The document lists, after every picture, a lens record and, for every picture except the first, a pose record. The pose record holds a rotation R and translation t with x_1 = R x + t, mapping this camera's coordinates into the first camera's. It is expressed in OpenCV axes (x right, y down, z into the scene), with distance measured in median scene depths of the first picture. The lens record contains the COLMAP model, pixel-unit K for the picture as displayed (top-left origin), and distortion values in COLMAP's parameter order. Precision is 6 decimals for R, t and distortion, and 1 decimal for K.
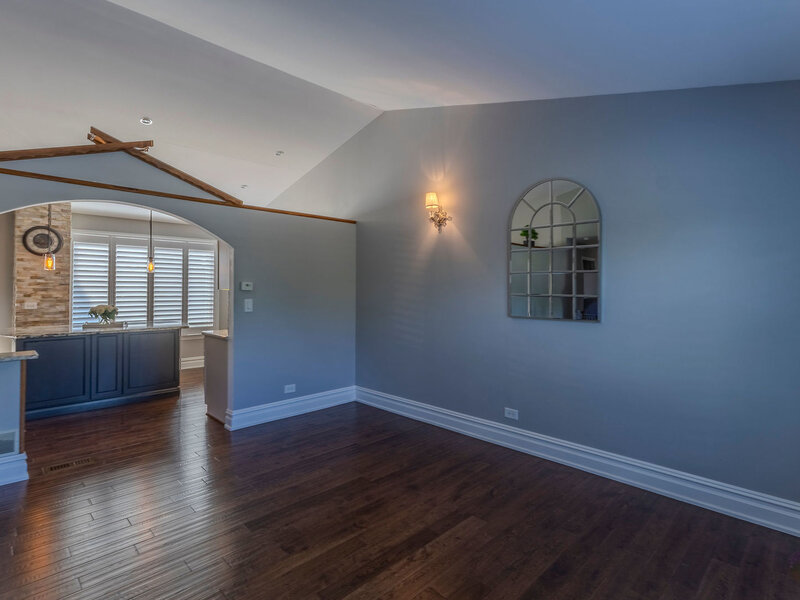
lens RADIAL K [[417.5, 0, 413.5], [0, 417.5, 283.4], [0, 0, 1]] dist [-0.005891, 0.006234]
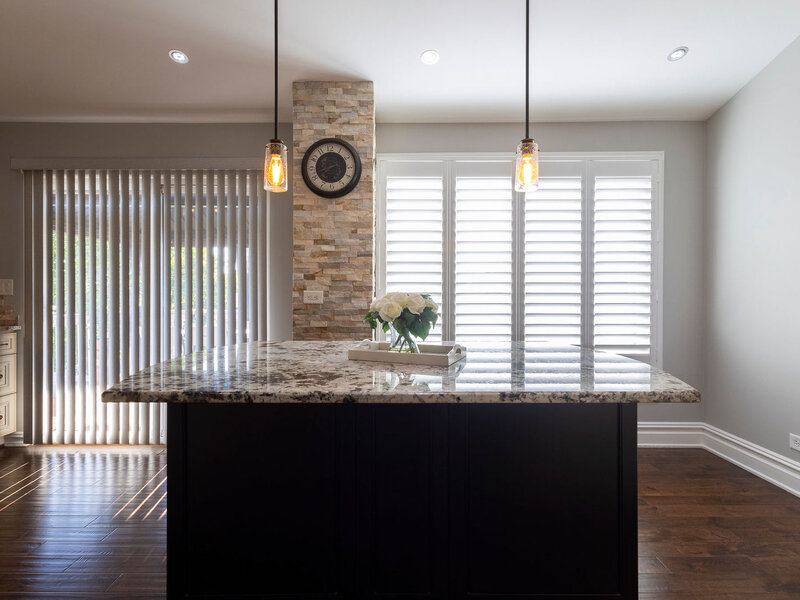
lens RADIAL K [[417.5, 0, 395.9], [0, 417.5, 294.1], [0, 0, 1]] dist [-0.005891, 0.006234]
pose [[0.682831, 0.006038, -0.730551, -0.476842], [0.009920, 0.999797, 0.017535, 0.042369], [0.730509, -0.019220, 0.682633, 0.725422]]
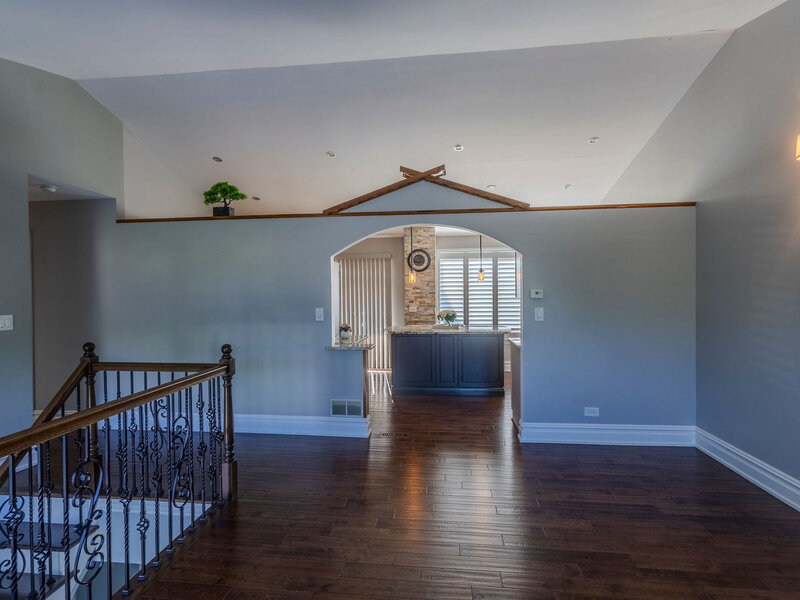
lens RADIAL K [[417.5, 0, 404.3], [0, 417.5, 297.6], [0, 0, 1]] dist [-0.005891, 0.006234]
pose [[0.614501, -0.002120, -0.788913, 0.127589], [0.020387, 0.999705, 0.013193, -0.002439], [0.788652, -0.024191, 0.614363, 0.151533]]
